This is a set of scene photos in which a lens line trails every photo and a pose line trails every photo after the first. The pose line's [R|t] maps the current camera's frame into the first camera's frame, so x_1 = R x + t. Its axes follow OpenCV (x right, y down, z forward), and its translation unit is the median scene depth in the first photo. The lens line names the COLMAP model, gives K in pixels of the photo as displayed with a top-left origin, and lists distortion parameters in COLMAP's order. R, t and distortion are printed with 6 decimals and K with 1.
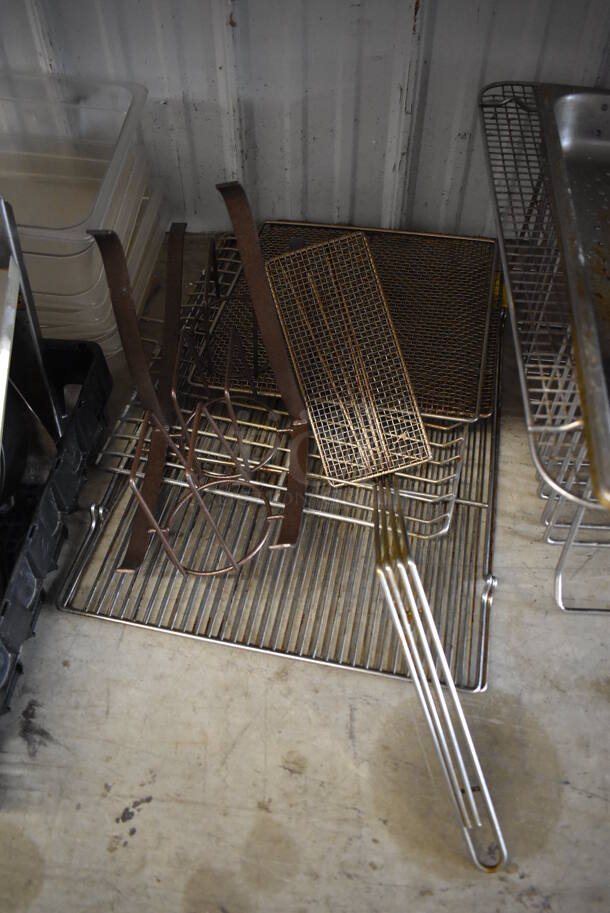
lens RADIAL K [[716.4, 0, 302.0], [0, 716.4, 459.6], [0, 0, 1]] dist [-0.103409, 0.019051]
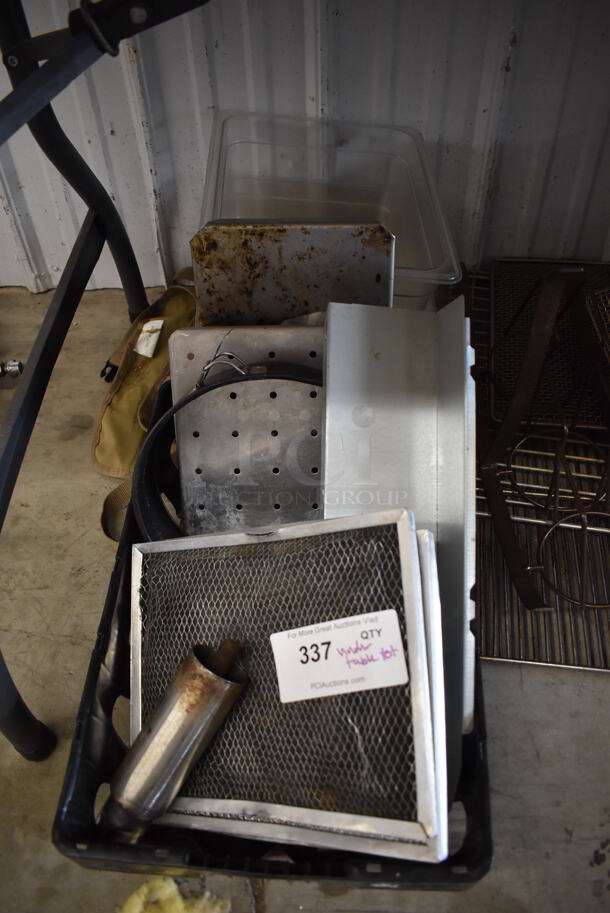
lens RADIAL K [[716.4, 0, 307.1], [0, 716.4, 458.9], [0, 0, 1]] dist [-0.103409, 0.019051]
pose [[0.998011, -0.058978, 0.022249, -0.587444], [0.060129, 0.996662, -0.055225, -0.017362], [-0.018918, 0.056453, 0.998226, 0.016394]]
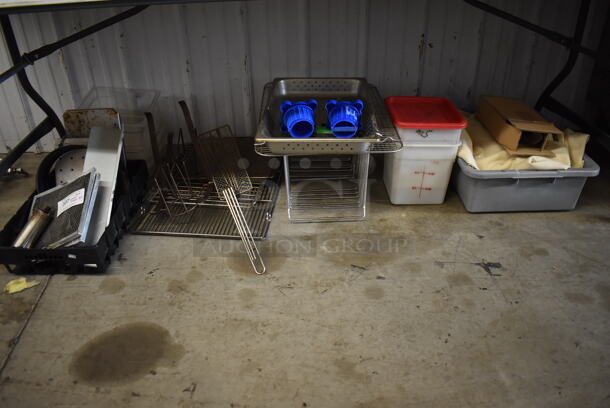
lens RADIAL K [[478.6, 0, 309.3], [0, 478.6, 203.4], [0, 0, 1]] dist [-0.103409, 0.019051]
pose [[0.993184, -0.069343, 0.093692, 0.268883], [0.096812, 0.938389, -0.331743, 0.914867], [-0.064915, 0.338552, 0.938706, -1.111338]]
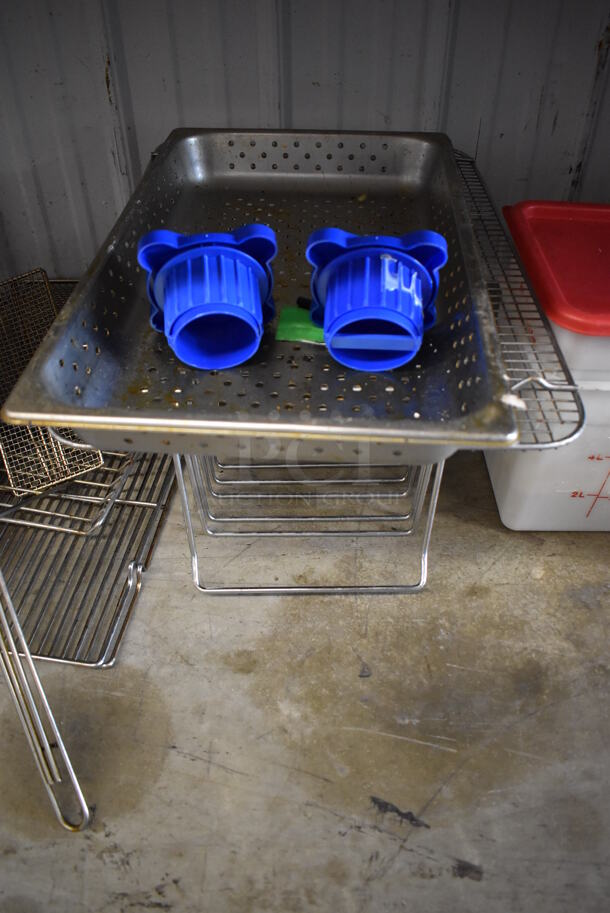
lens RADIAL K [[716.4, 0, 299.5], [0, 716.4, 455.0], [0, 0, 1]] dist [-0.103409, 0.019051]
pose [[0.997167, -0.054786, 0.051539, 0.499870], [0.061653, 0.987833, -0.142776, 0.185095], [-0.043090, 0.145549, 0.988412, -0.090920]]
